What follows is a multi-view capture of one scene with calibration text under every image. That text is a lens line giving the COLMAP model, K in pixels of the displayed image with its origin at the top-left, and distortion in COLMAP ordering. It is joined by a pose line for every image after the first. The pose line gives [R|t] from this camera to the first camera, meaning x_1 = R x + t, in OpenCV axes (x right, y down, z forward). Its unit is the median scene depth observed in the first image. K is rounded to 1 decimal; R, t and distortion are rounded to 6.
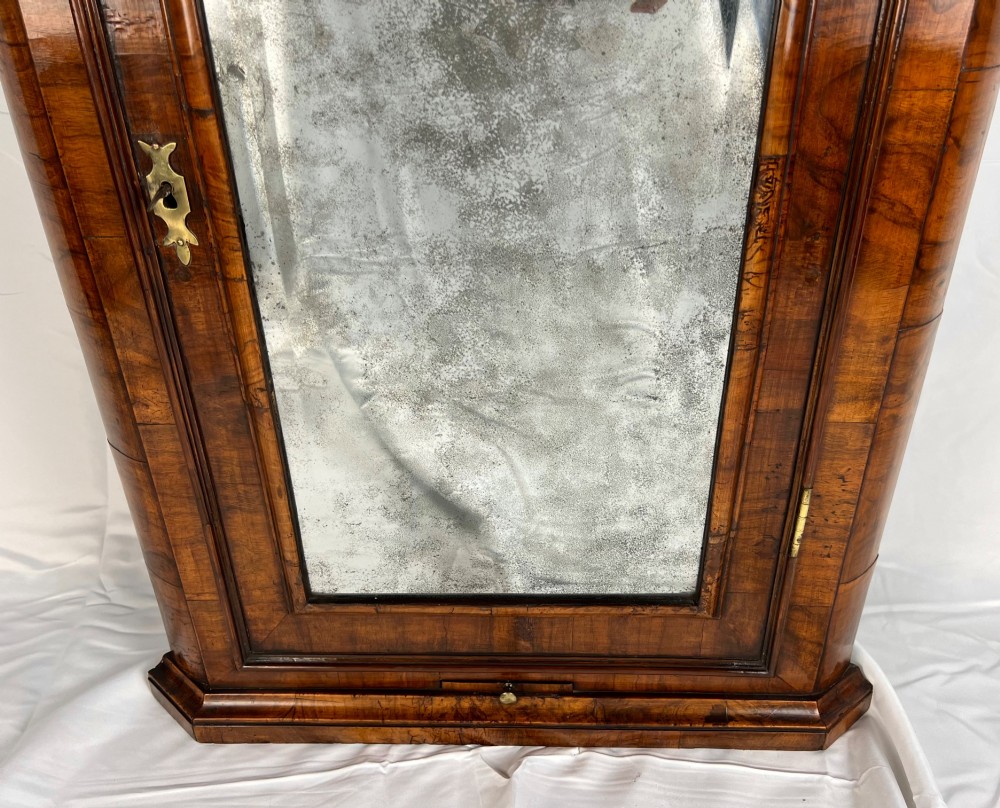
lens RADIAL K [[789.2, 0, 535.4], [0, 789.2, 399.2], [0, 0, 1]] dist [0.049896, -0.061782]
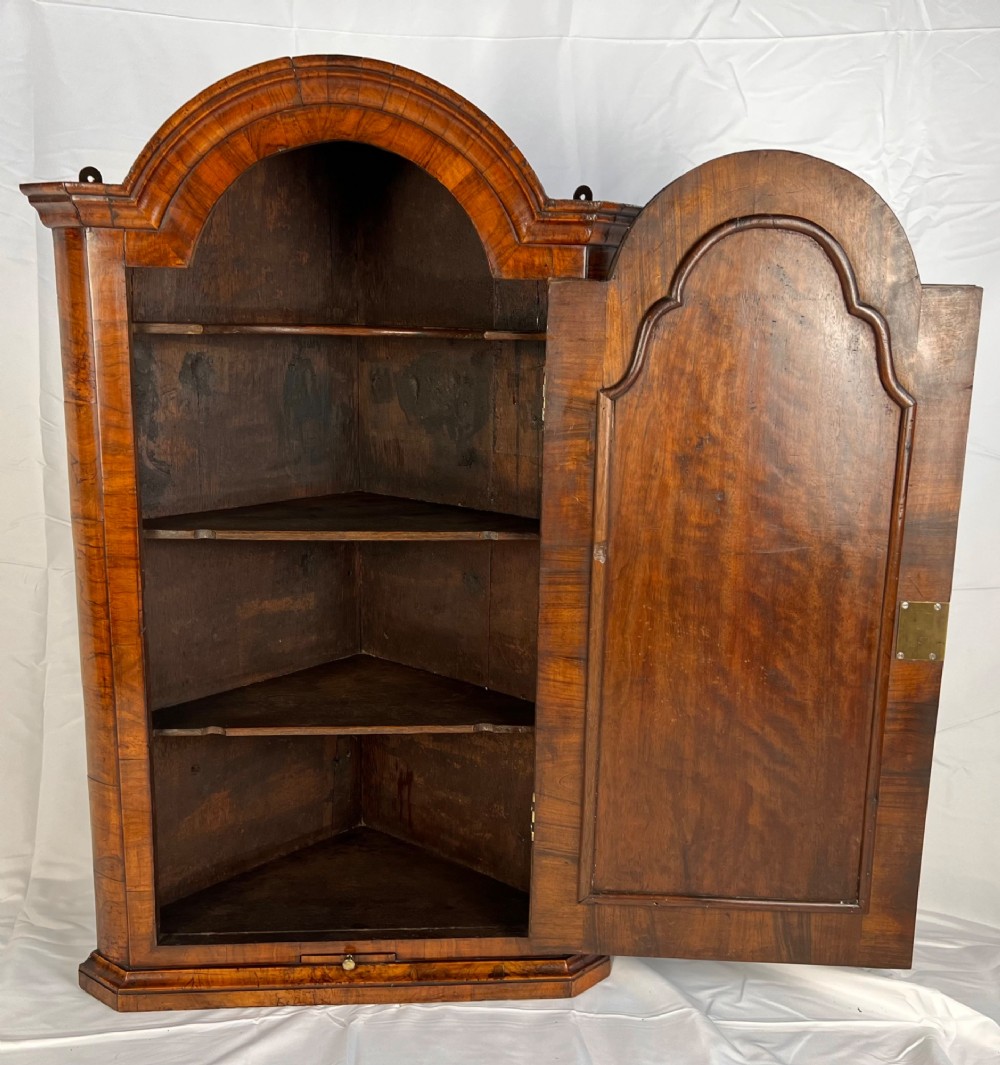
lens RADIAL K [[1062.6, 0, 495.4], [0, 1062.6, 540.9], [0, 0, 1]] dist [0.025890, 0.000000]
pose [[0.996854, 0.001616, 0.079244, 0.092036], [0.021117, 0.958241, -0.285180, 0.252969], [-0.076396, 0.285956, 0.955193, -1.318055]]
